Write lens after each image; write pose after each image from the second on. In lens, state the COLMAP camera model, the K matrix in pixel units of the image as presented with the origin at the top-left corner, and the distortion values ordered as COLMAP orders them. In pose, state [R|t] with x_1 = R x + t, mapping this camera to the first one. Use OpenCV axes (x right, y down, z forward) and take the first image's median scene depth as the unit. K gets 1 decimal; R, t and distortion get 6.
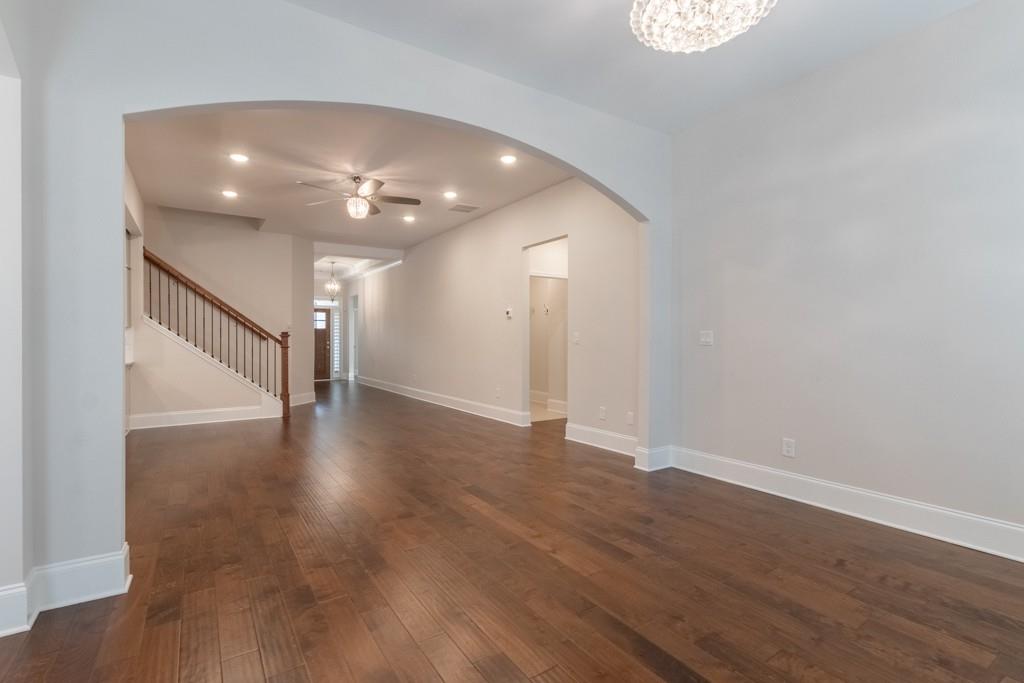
lens RADIAL K [[475.5, 0, 511.2], [0, 475.5, 337.5], [0, 0, 1]] dist [0.009670, -0.003998]
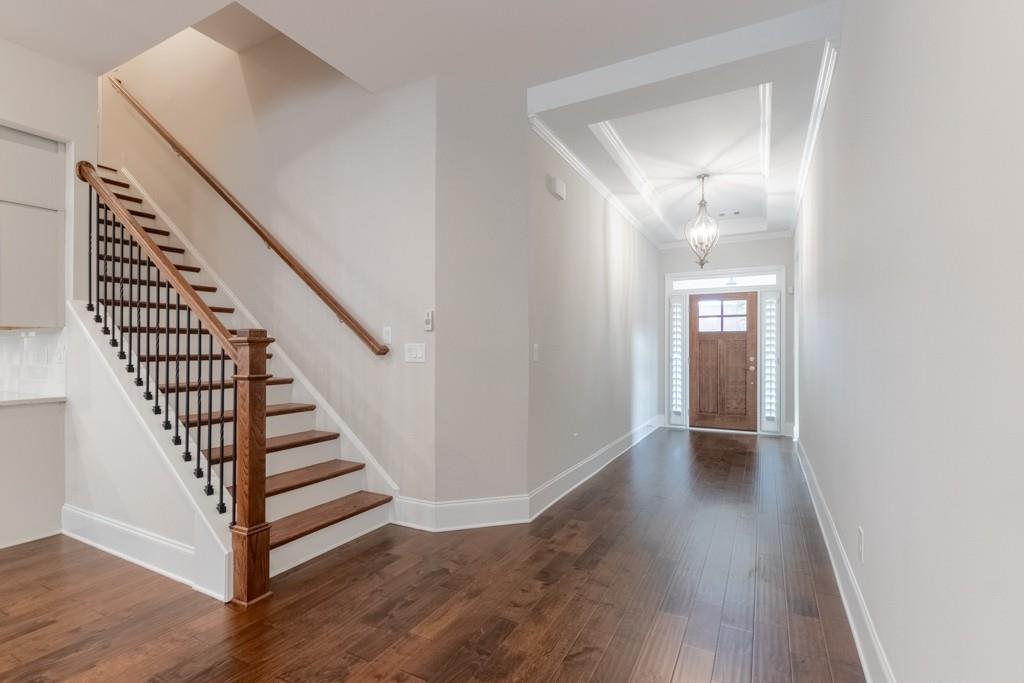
lens RADIAL K [[475.5, 0, 512.6], [0, 475.5, 344.5], [0, 0, 1]] dist [0.009670, -0.003998]
pose [[0.476379, -0.002641, -0.879236, -0.060956], [-0.000823, 0.999994, -0.003450, -0.002637], [0.879240, 0.002367, 0.476373, 0.532902]]
